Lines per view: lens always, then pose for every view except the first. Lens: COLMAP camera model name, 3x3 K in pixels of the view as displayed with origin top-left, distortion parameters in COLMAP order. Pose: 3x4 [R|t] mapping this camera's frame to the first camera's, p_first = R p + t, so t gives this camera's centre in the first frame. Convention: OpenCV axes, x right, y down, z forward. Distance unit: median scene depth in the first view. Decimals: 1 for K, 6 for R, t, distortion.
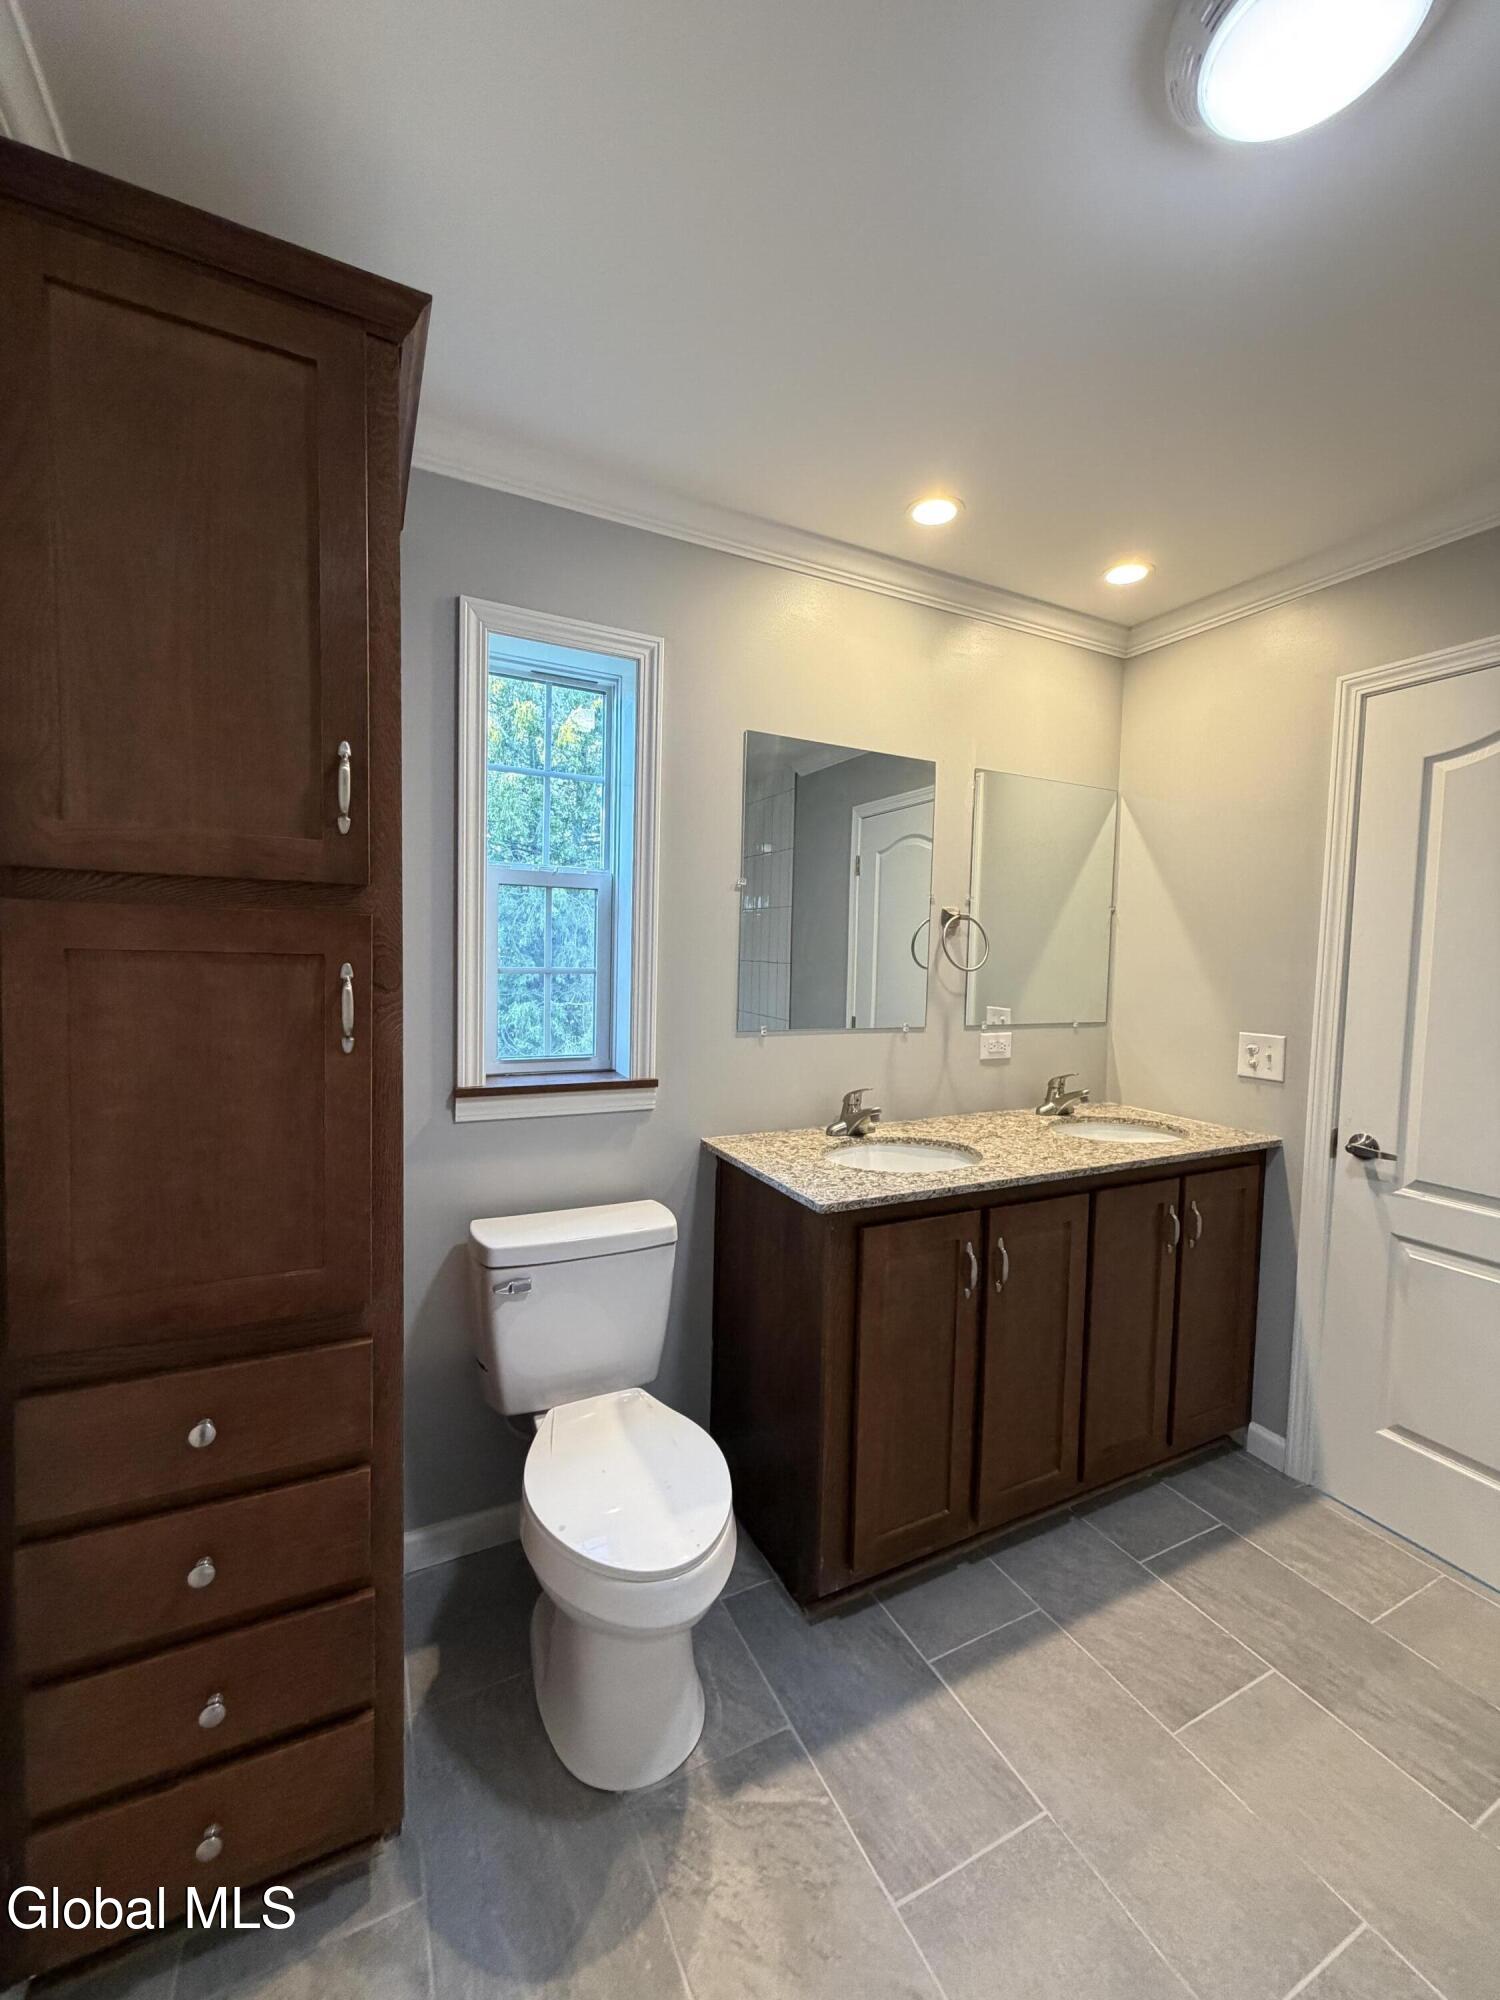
lens RADIAL K [[799.8, 0, 745.1], [0, 799.8, 1004.7], [0, 0, 1]] dist [0.000778, 0.000293]
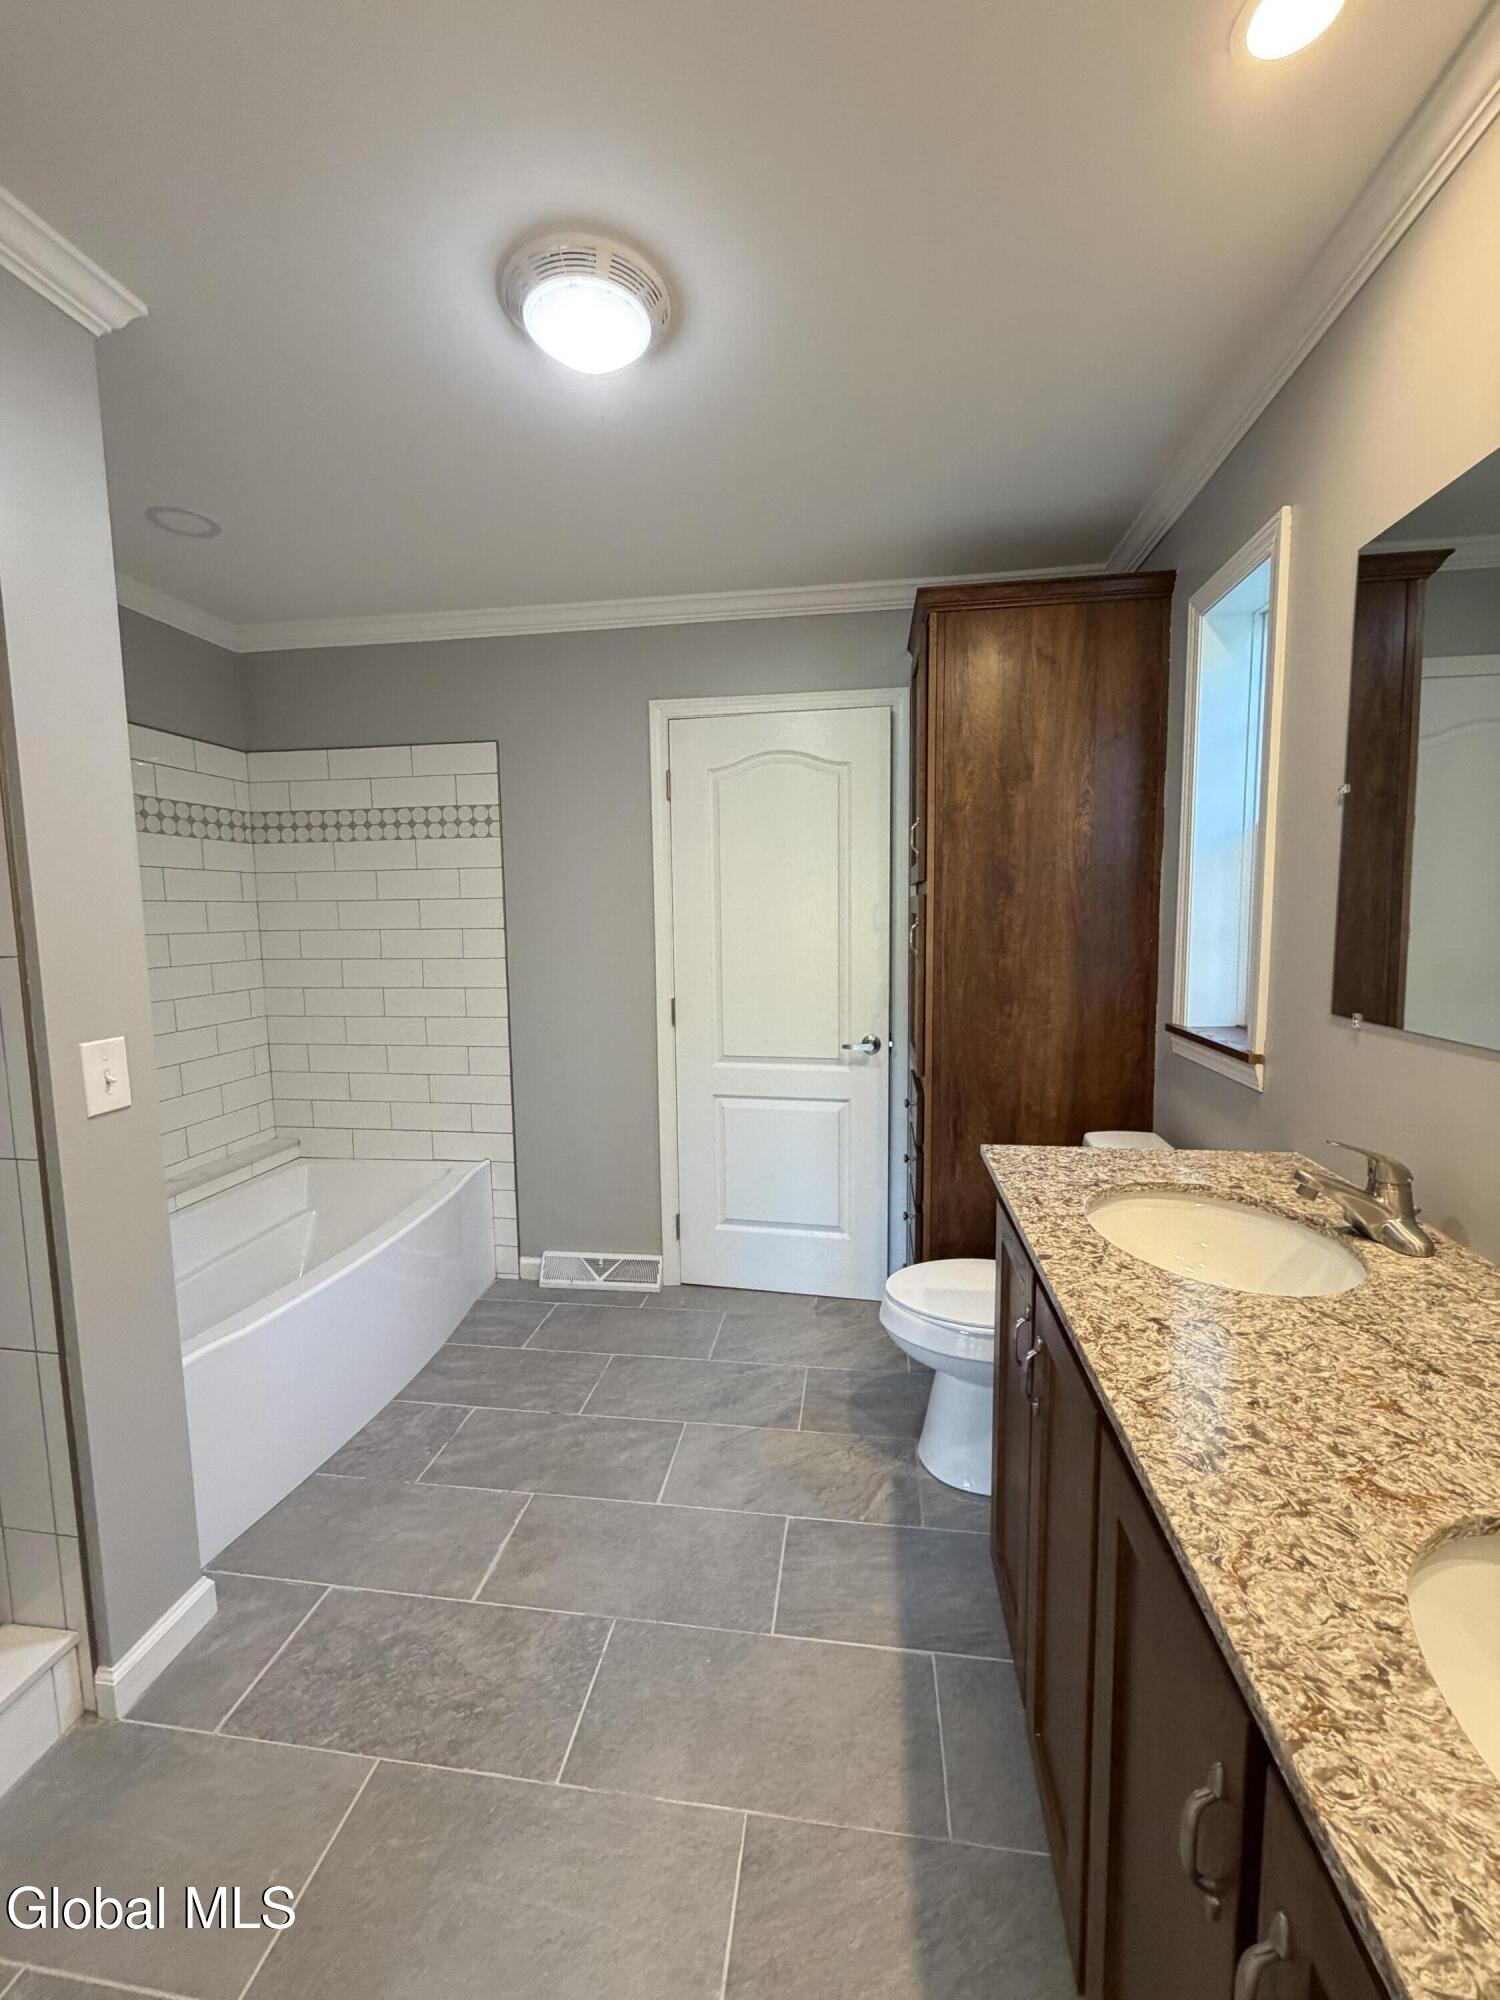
lens RADIAL K [[799.8, 0, 749.0], [0, 799.8, 999.9], [0, 0, 1]] dist [0.000778, 0.000293]
pose [[-0.576227, 0.068999, -0.814372, 1.181539], [-0.043467, 0.992432, 0.114842, -0.048662], [0.816133, 0.101574, -0.568867, 1.417119]]
